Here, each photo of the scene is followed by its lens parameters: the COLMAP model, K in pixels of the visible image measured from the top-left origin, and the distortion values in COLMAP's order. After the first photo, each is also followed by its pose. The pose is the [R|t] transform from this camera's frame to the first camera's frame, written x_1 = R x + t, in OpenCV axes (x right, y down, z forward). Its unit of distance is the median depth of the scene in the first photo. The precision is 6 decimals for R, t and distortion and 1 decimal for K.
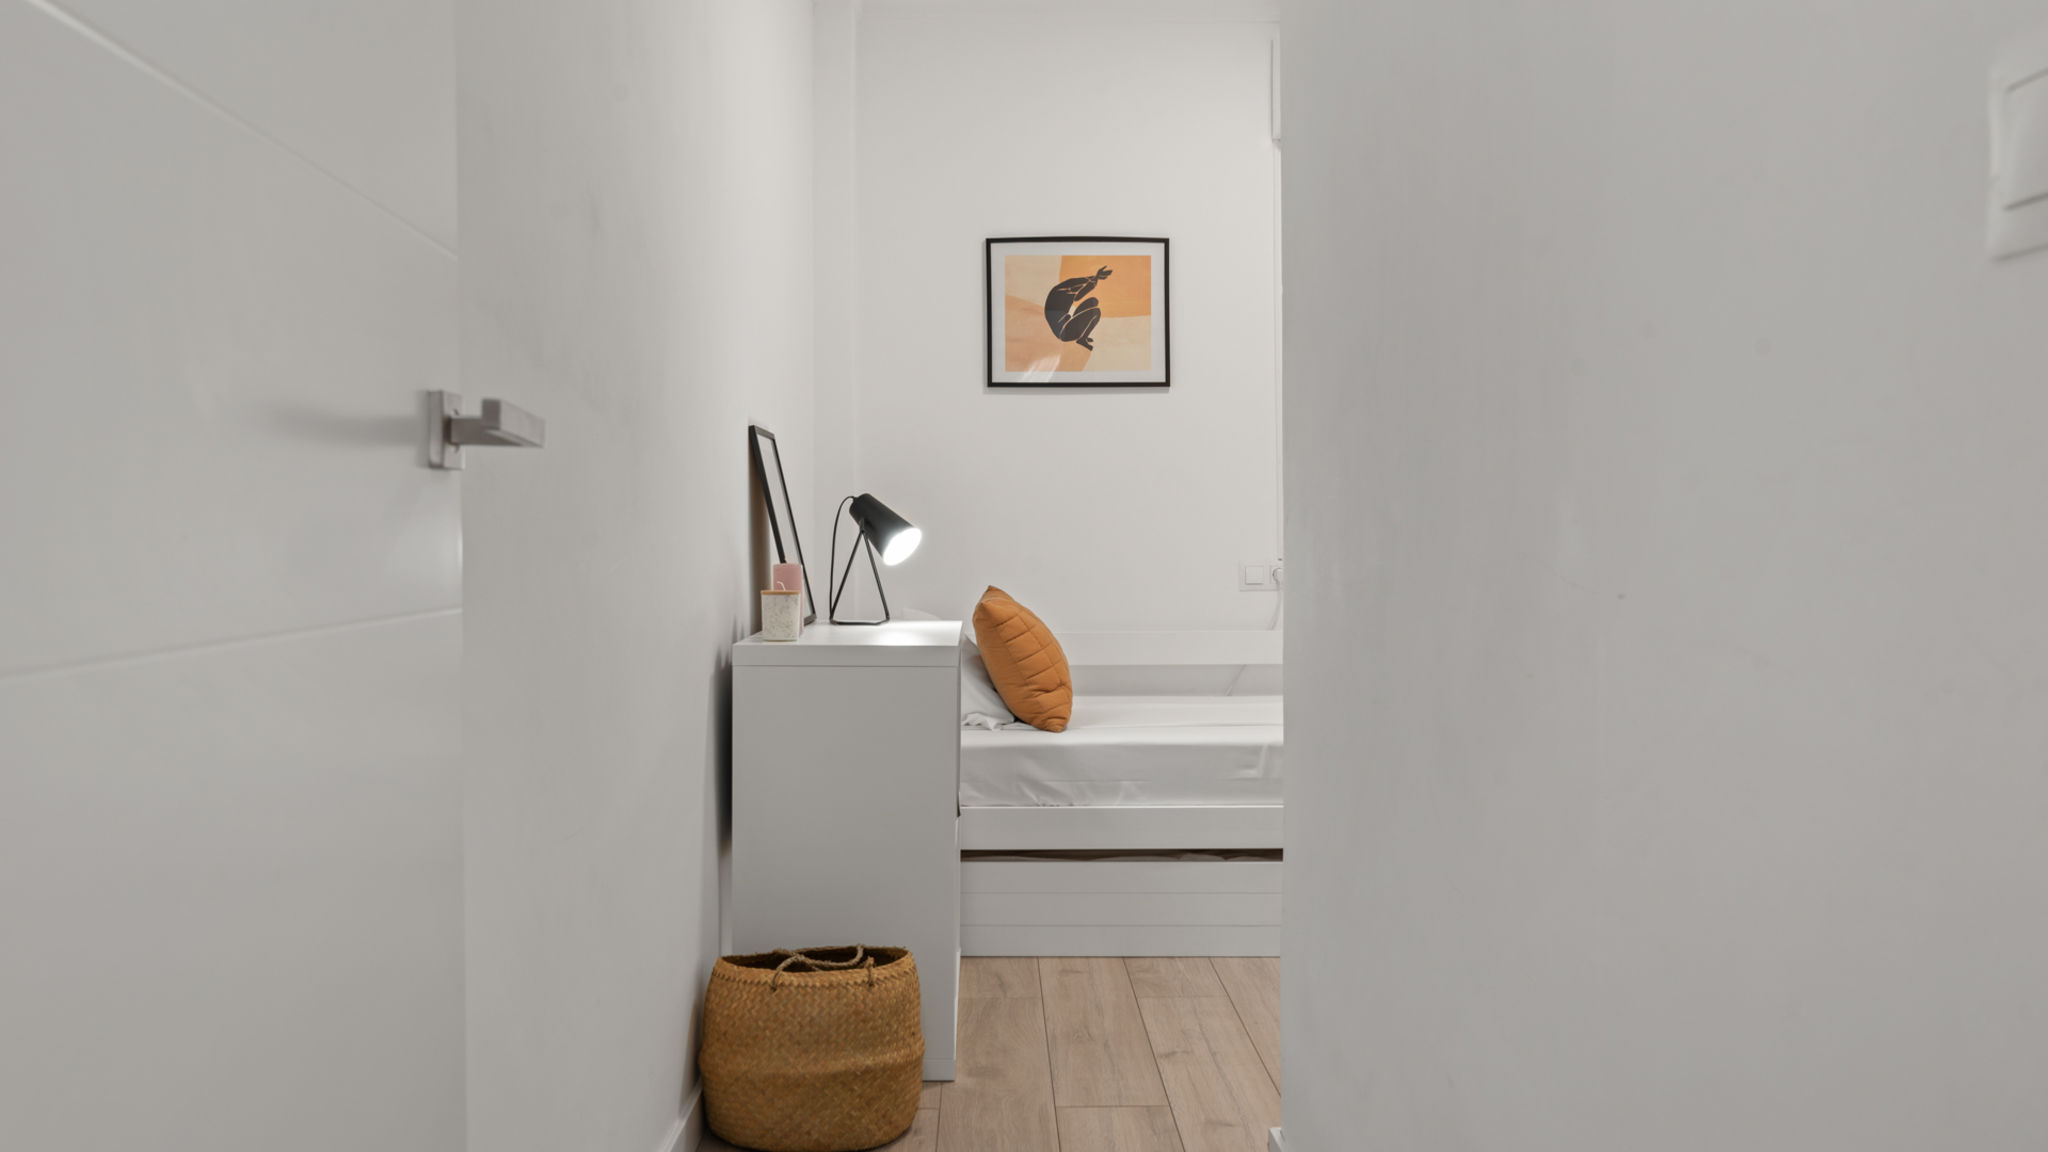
lens RADIAL K [[1618.6, 0, 1024.0], [0, 1618.6, 576.0], [0, 0, 1]] dist [0.000379, -0.000086]
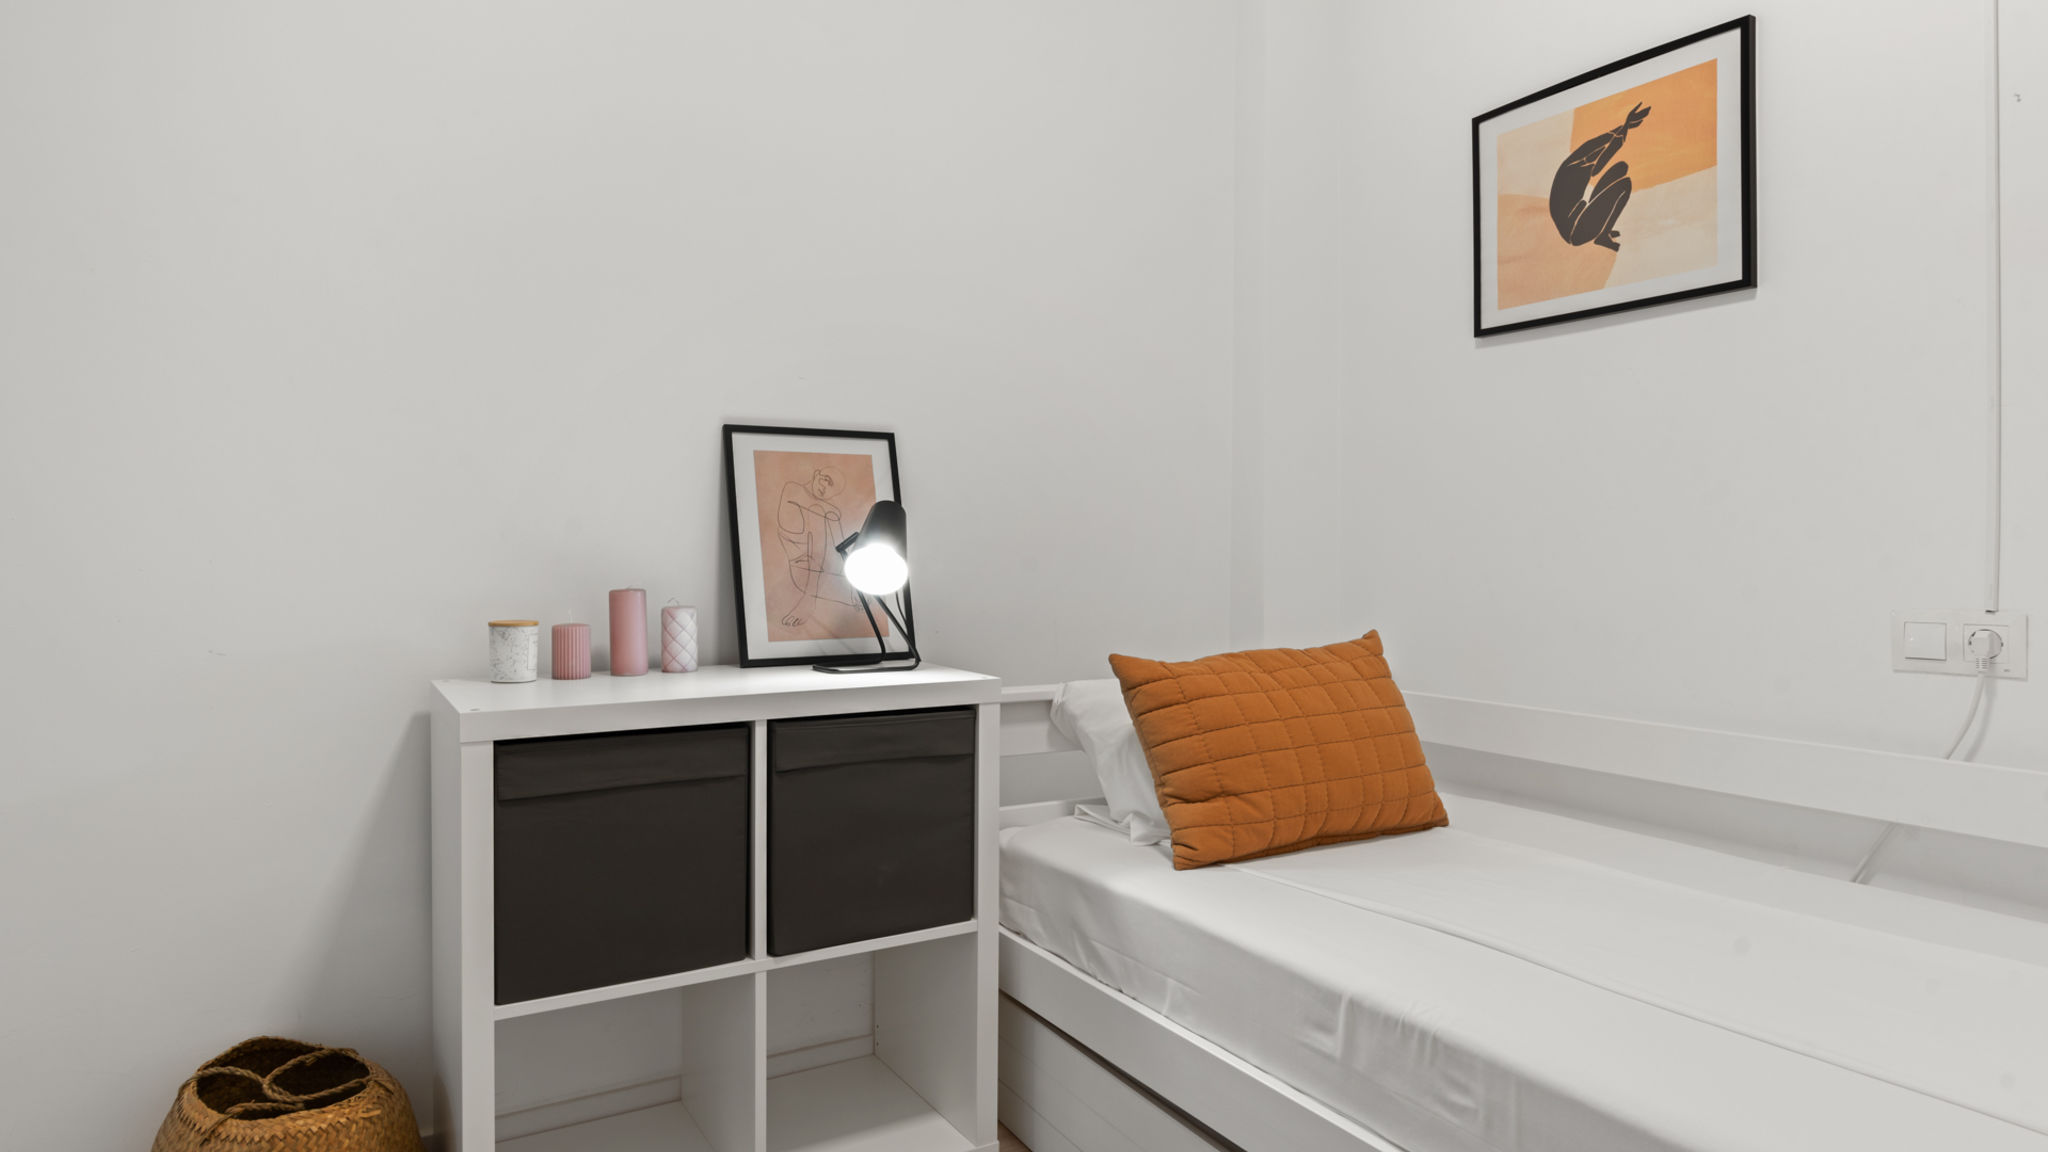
lens RADIAL K [[1211.2, 0, 1024.0], [0, 1211.2, 576.0], [0, 0, 1]] dist [-0.015640, 0.000984]
pose [[0.482671, 0.018082, -0.875615, 0.330055], [-0.030623, 0.999524, 0.003760, -0.013570], [0.875266, 0.024999, 0.482995, 0.594881]]
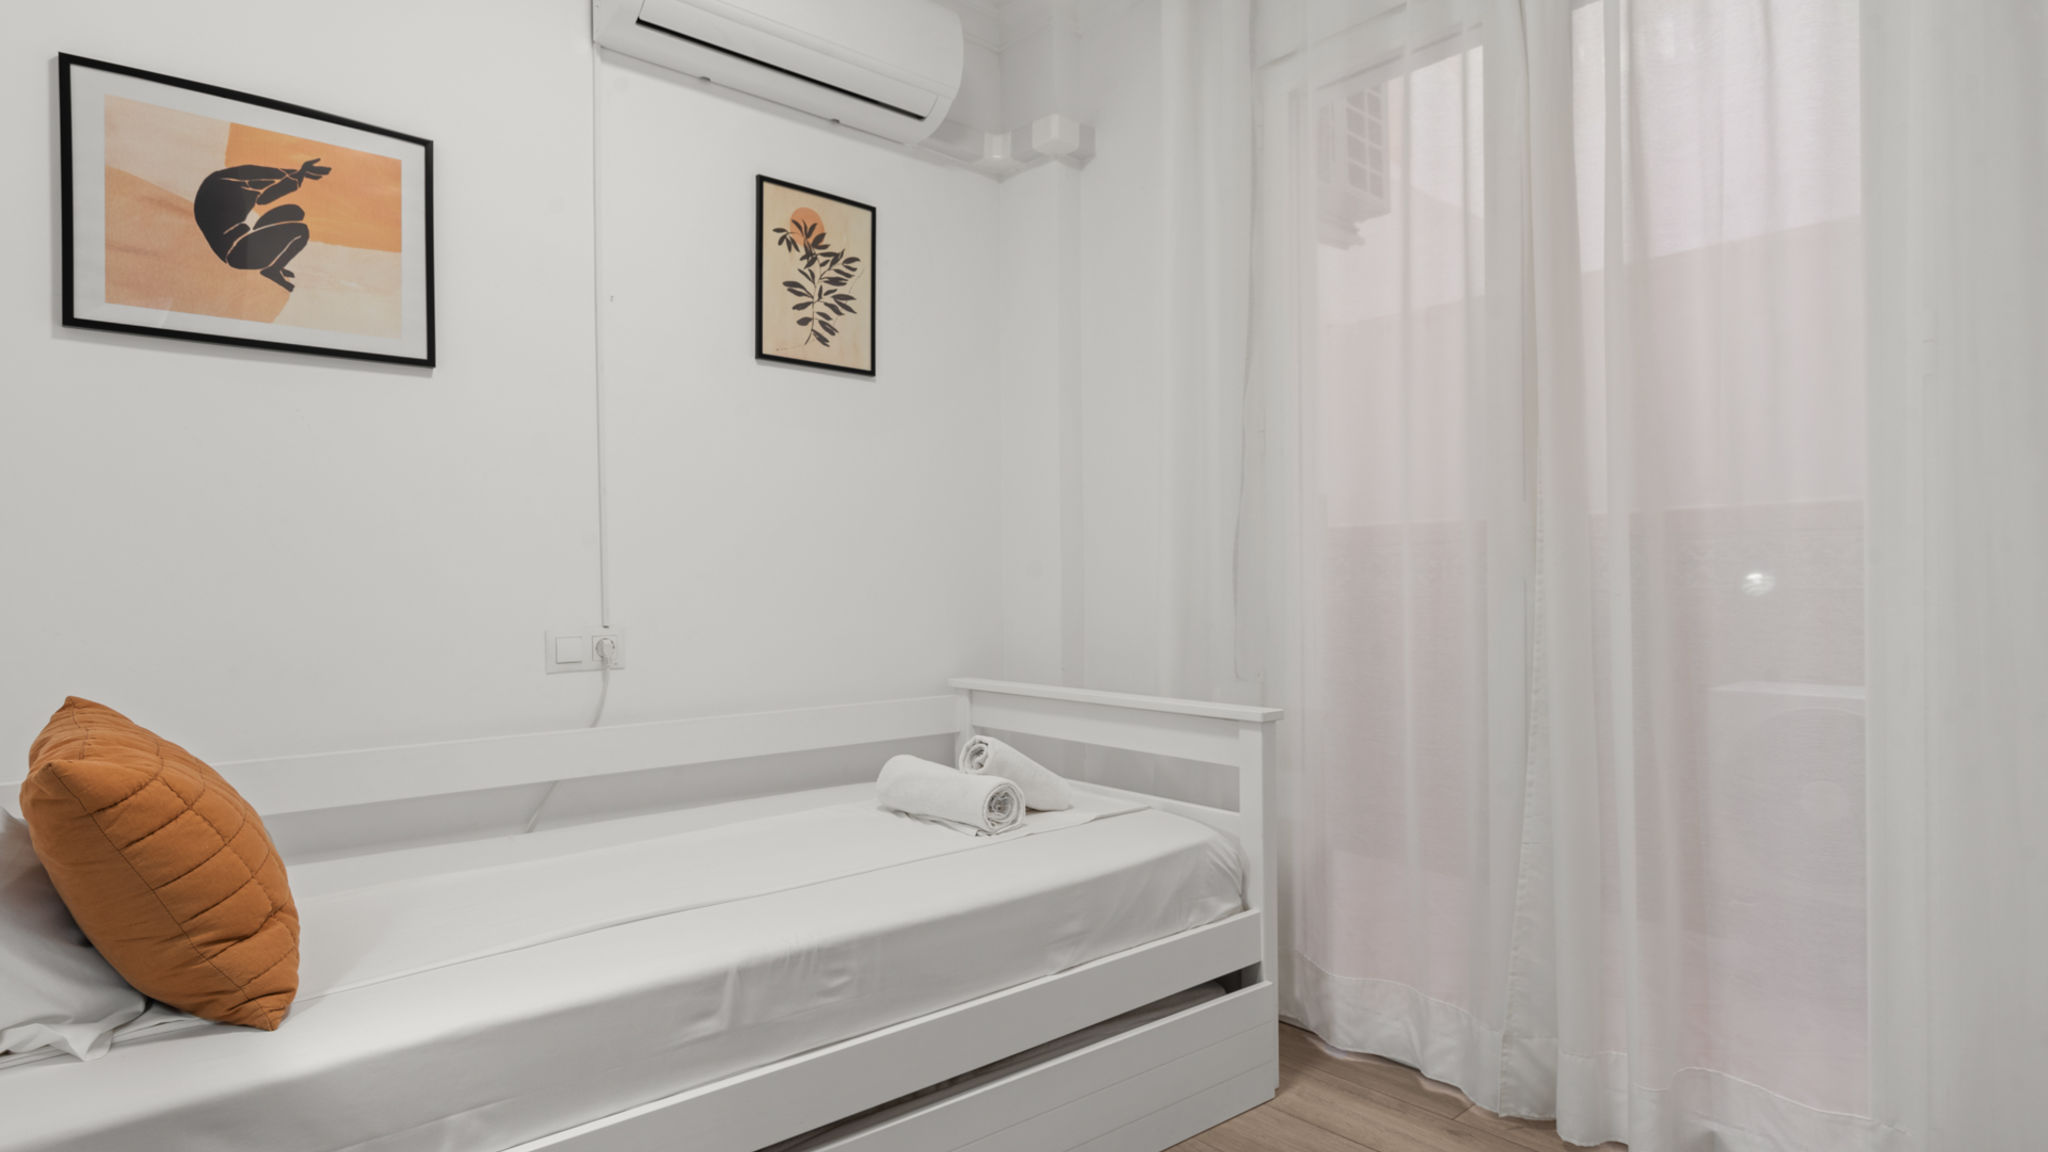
lens RADIAL K [[1095.9, 0, 1024.0], [0, 1095.9, 576.0], [0, 0, 1]] dist [0.003955, 0.000506]
pose [[0.763195, 0.000533, 0.646168, -0.014687], [0.024879, 0.999234, -0.030209, -0.013496], [-0.645689, 0.039131, 0.762597, 0.513876]]
